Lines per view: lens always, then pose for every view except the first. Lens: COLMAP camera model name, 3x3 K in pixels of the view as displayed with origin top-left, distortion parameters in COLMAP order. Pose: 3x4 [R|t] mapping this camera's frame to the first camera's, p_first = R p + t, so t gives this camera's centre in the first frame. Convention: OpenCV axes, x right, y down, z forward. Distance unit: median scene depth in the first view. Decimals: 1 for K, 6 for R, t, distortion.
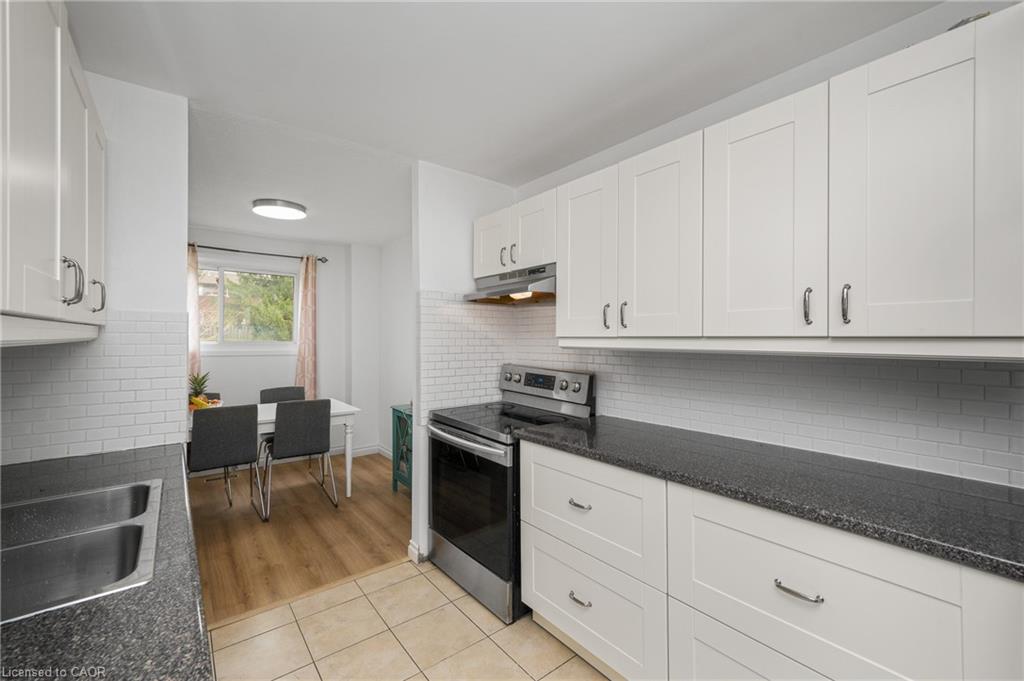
lens RADIAL K [[432.2, 0, 512.0], [0, 432.2, 340.5], [0, 0, 1]] dist [-0.000865, -0.000067]
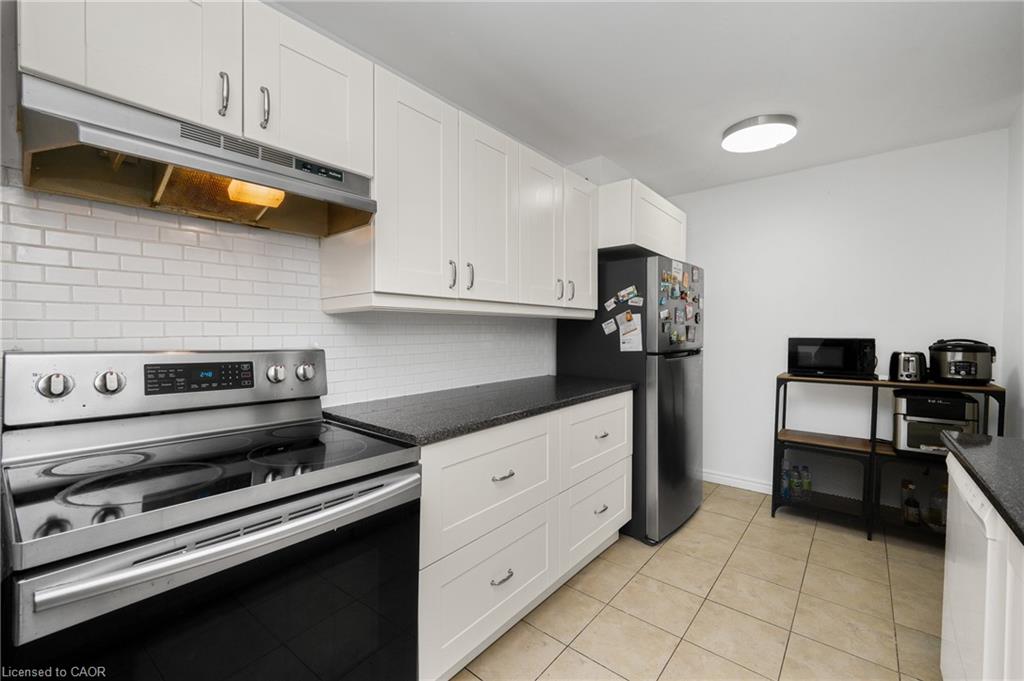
lens RADIAL K [[417.3, 0, 511.9], [0, 417.3, 329.2], [0, 0, 1]] dist [-0.001416, -0.000114]
pose [[-0.203915, -0.011789, 0.978918, -0.515402], [-0.004627, 0.999928, 0.011078, 0.036383], [-0.978978, -0.002271, -0.203955, 0.826776]]
